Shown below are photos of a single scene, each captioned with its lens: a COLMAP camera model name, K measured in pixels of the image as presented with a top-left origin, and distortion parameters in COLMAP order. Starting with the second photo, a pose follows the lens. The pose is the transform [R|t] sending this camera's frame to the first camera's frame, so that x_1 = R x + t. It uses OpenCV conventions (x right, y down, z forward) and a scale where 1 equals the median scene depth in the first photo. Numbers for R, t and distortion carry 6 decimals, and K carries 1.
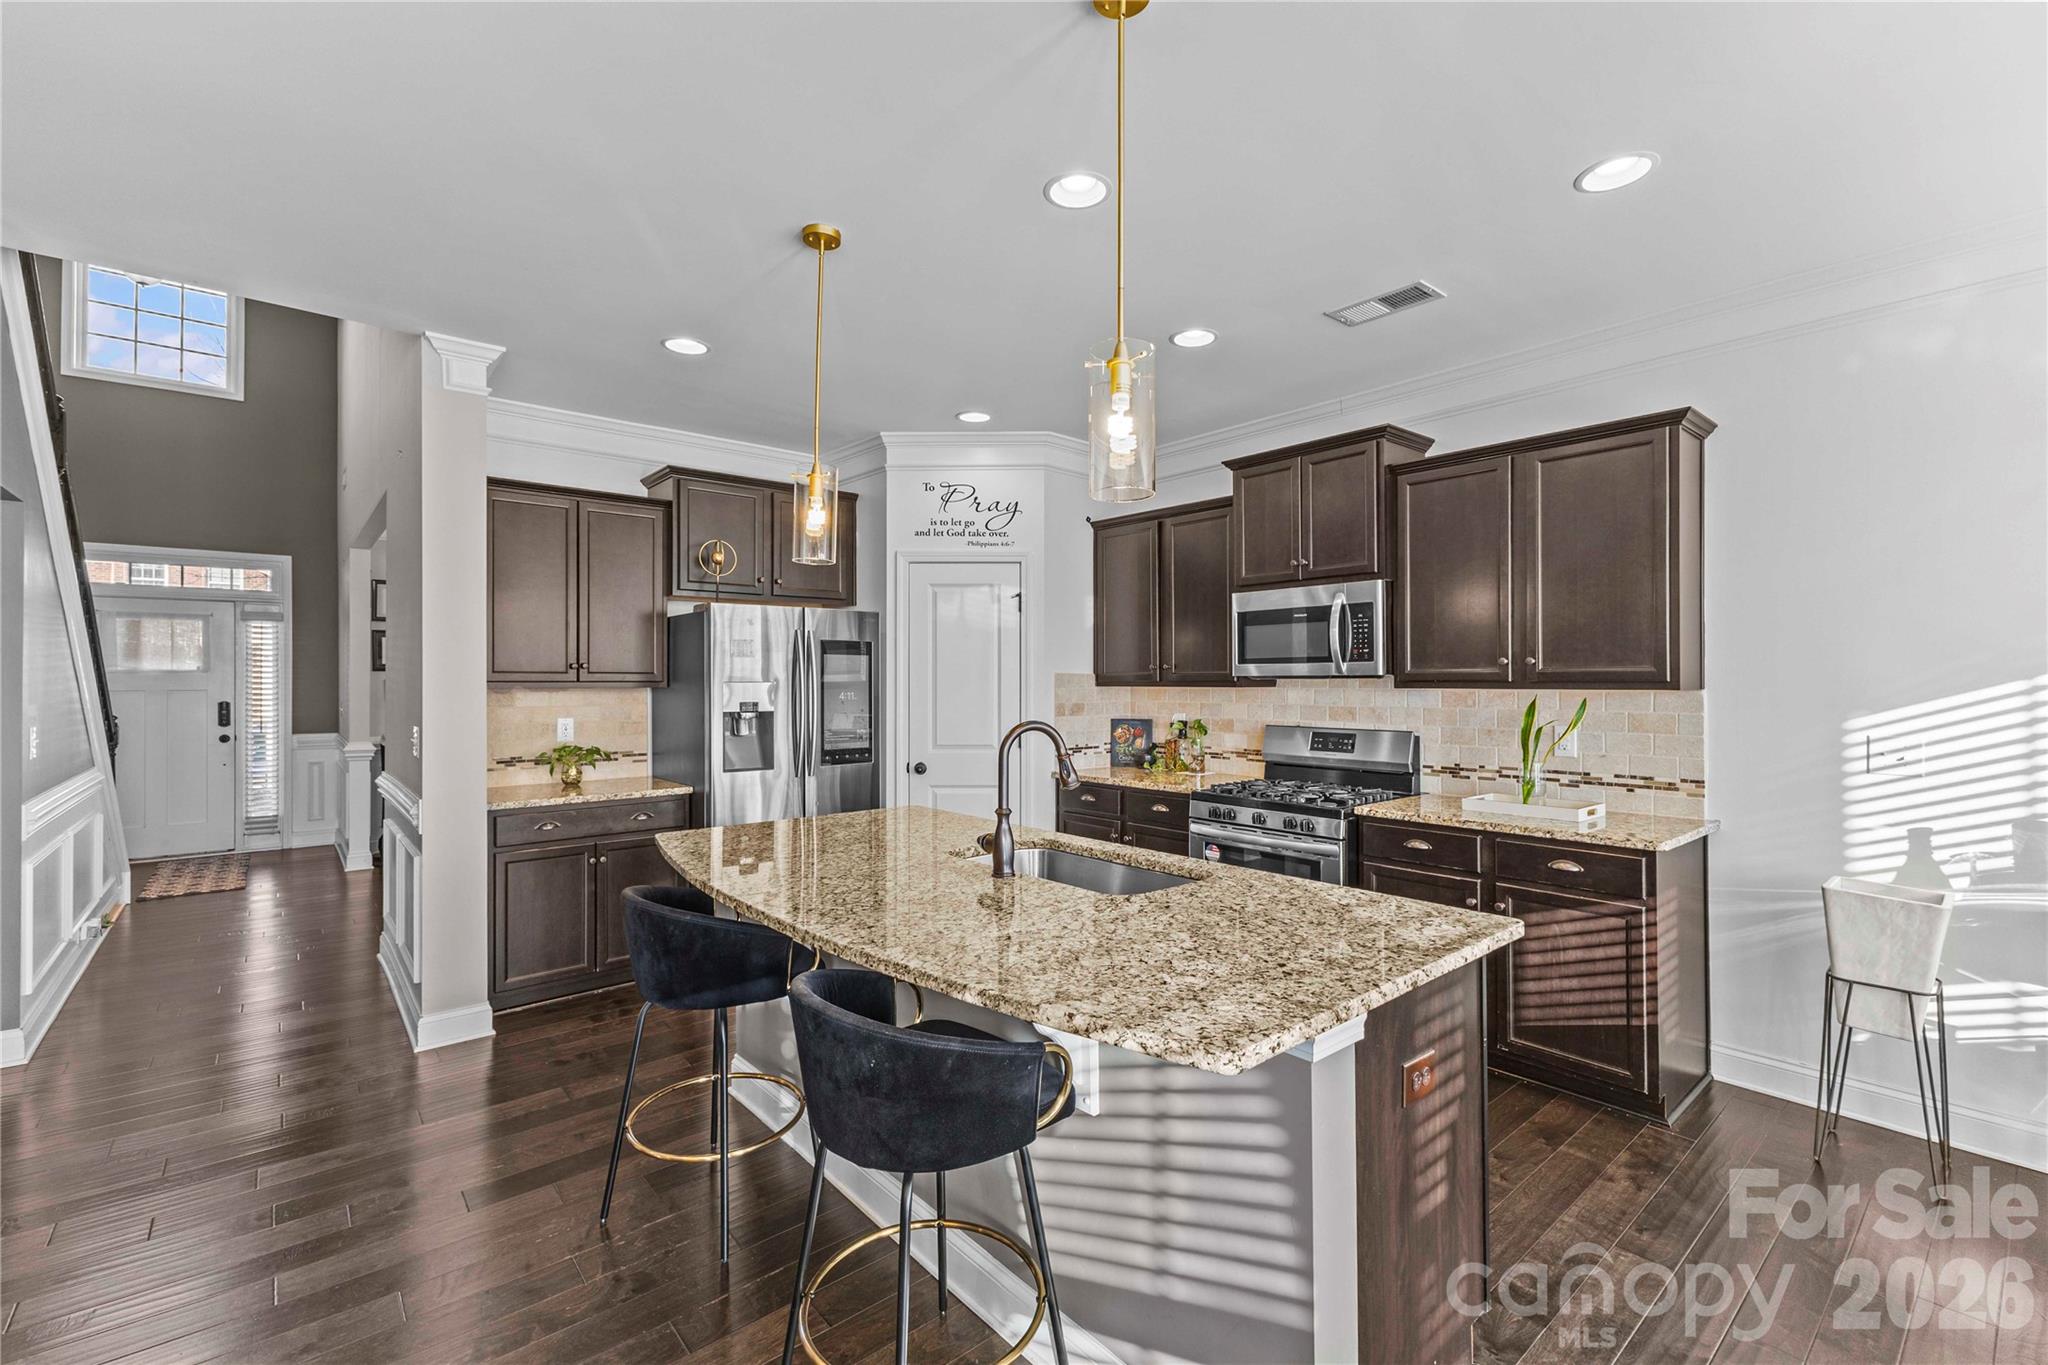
lens RADIAL K [[882.5, 0, 1023.8], [0, 882.5, 677.2], [0, 0, 1]] dist [0.011615, -0.003258]
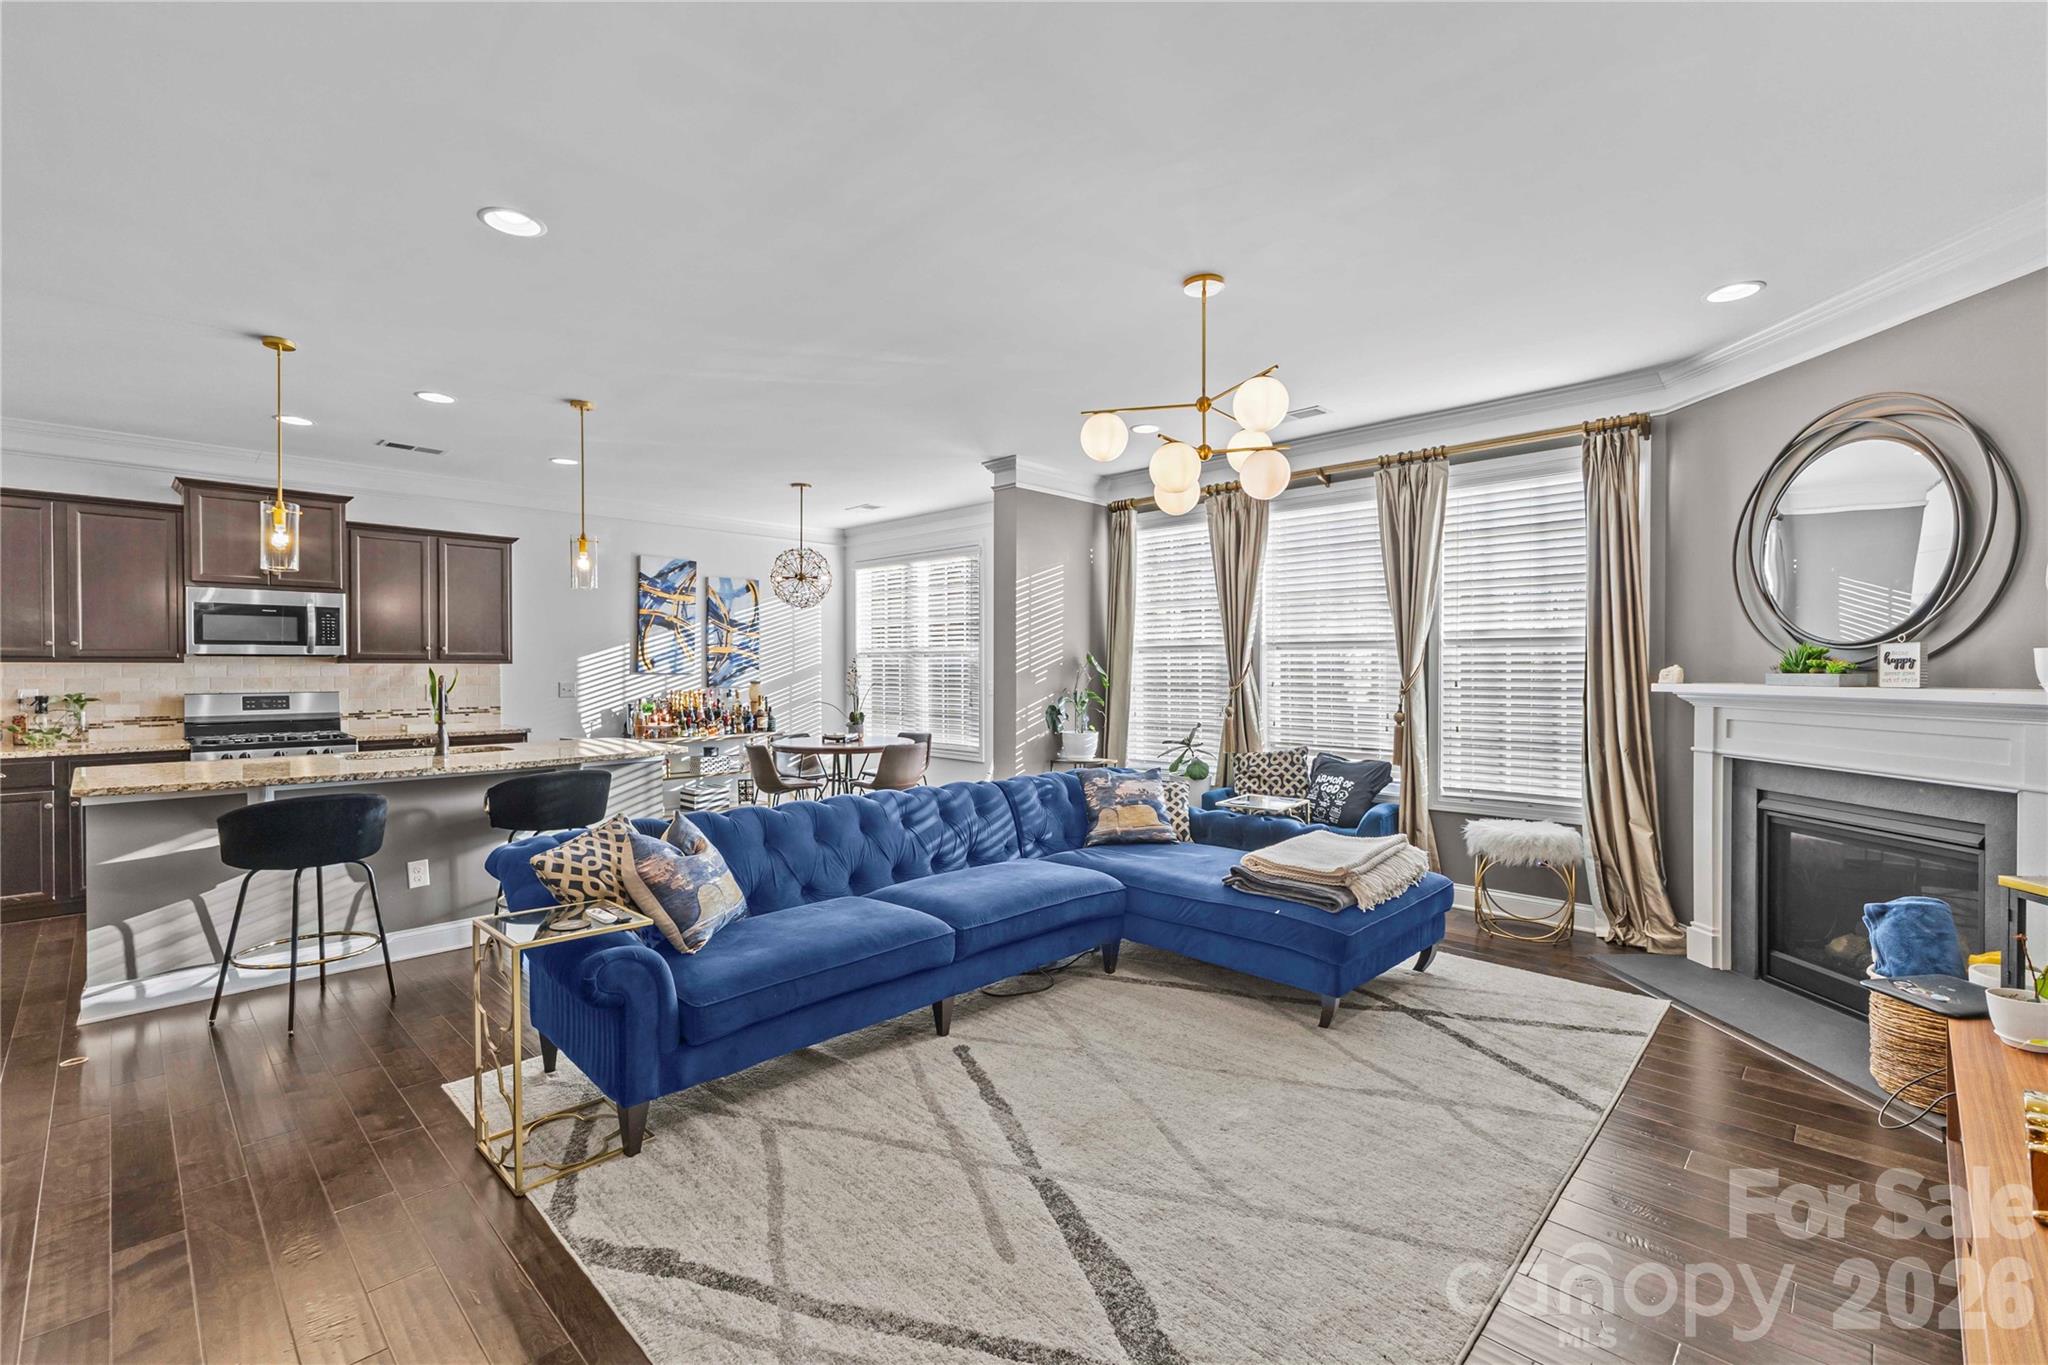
lens RADIAL K [[882.5, 0, 1026.3], [0, 882.5, 675.2], [0, 0, 1]] dist [0.011615, -0.003258]
pose [[-0.098056, -0.006627, 0.995159, -1.126263], [-0.002247, 0.999977, 0.006438, 0.018316], [-0.995178, -0.001605, -0.098069, -0.042204]]
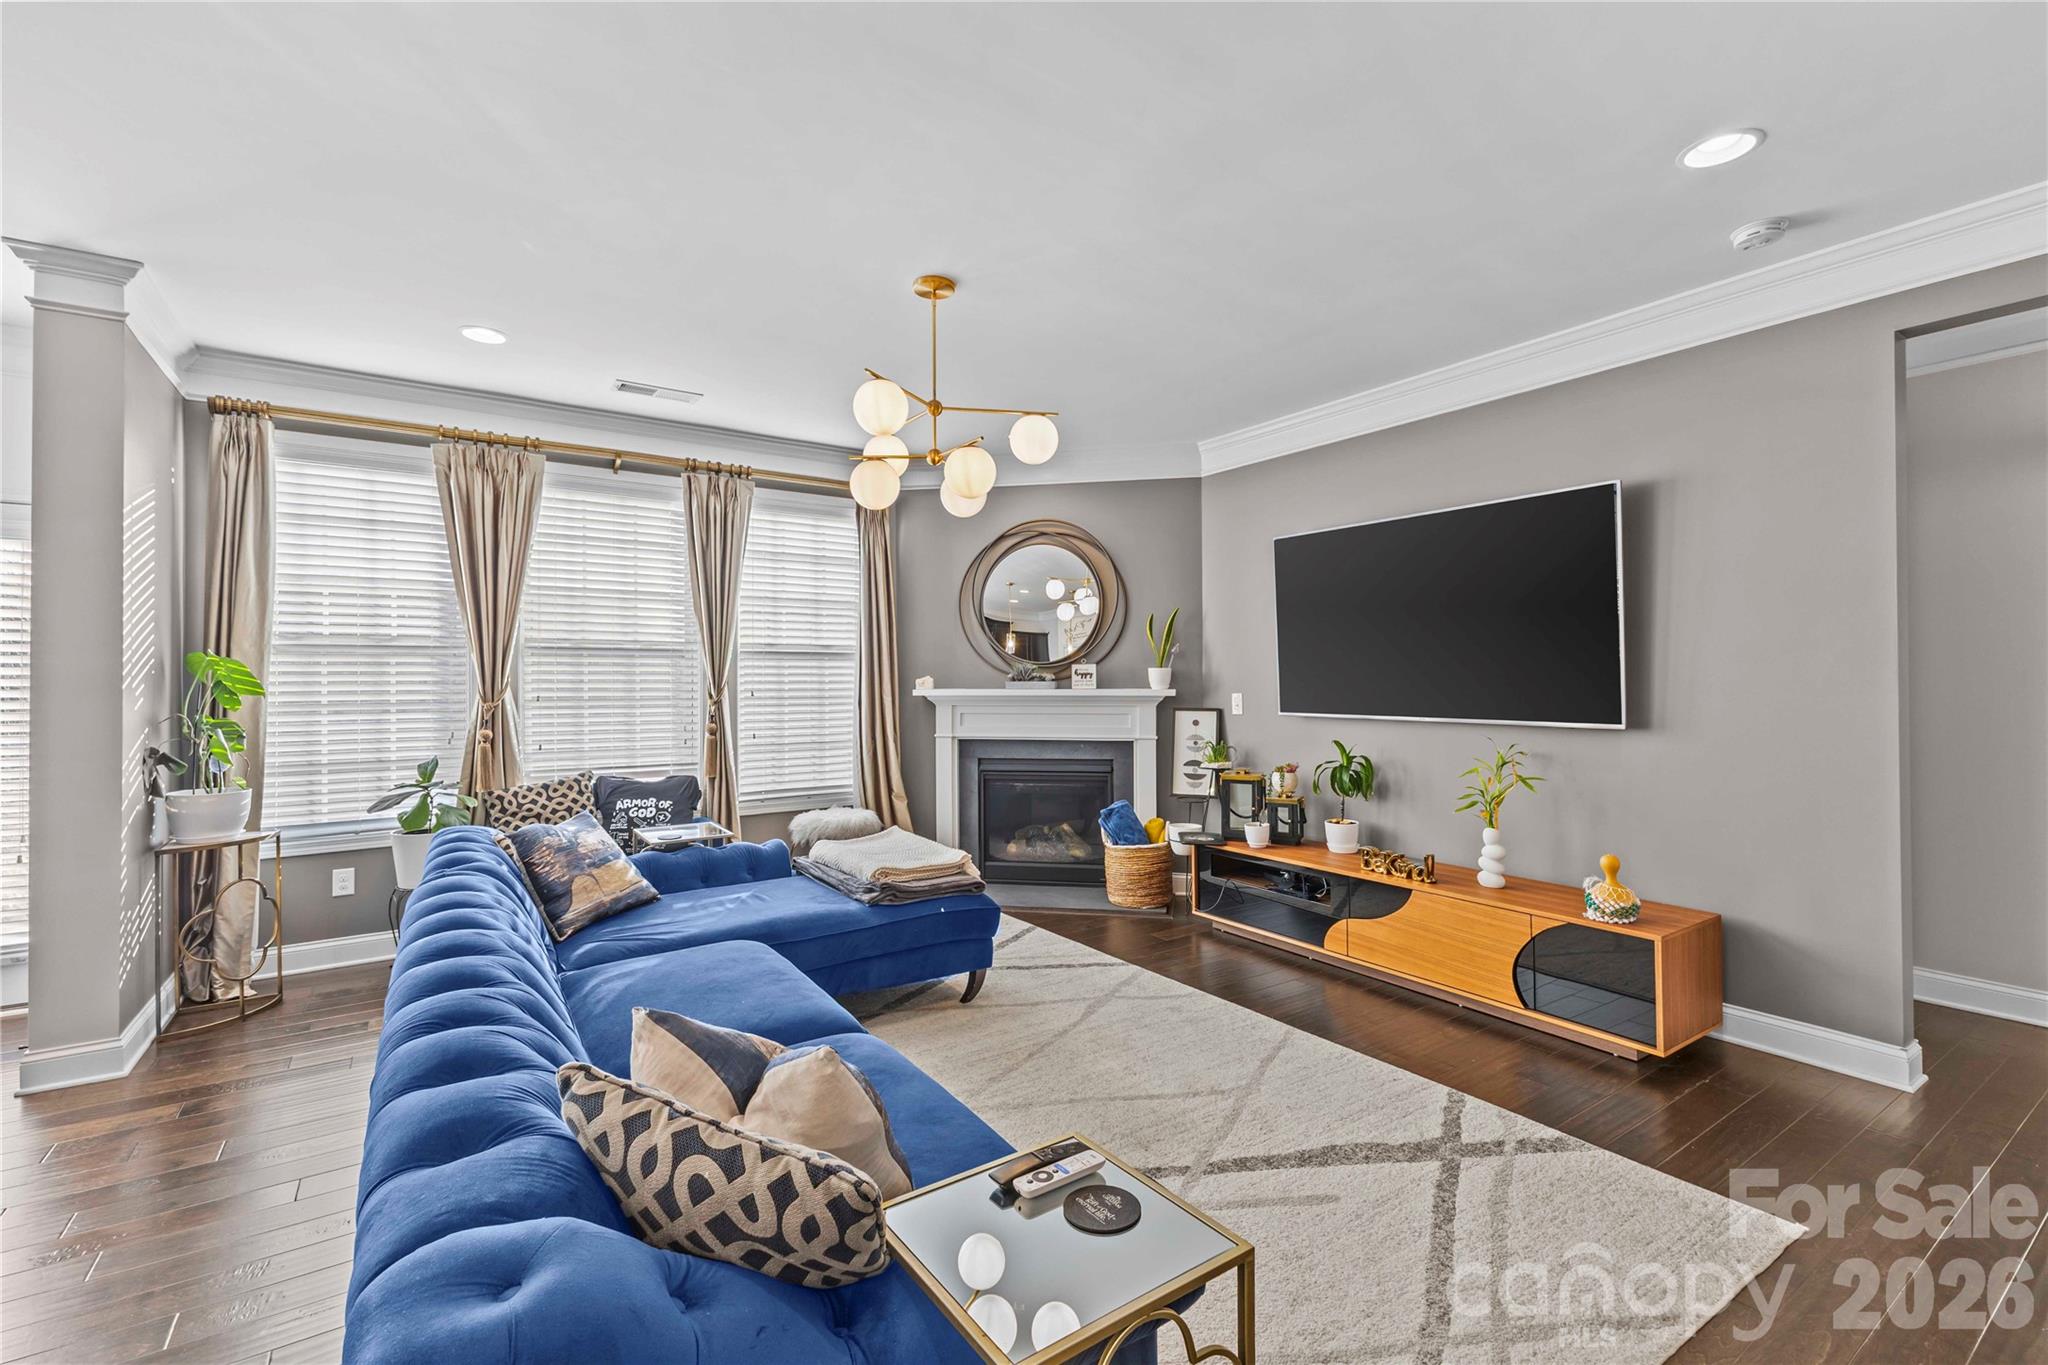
lens RADIAL K [[882.5, 0, 1023.0], [0, 882.5, 684.8], [0, 0, 1]] dist [0.011615, -0.003258]
pose [[-0.993841, 0.001747, 0.110798, -0.526515], [0.002218, 0.999989, 0.004130, 0.019672], [-0.110790, 0.004351, -0.993834, 0.474303]]
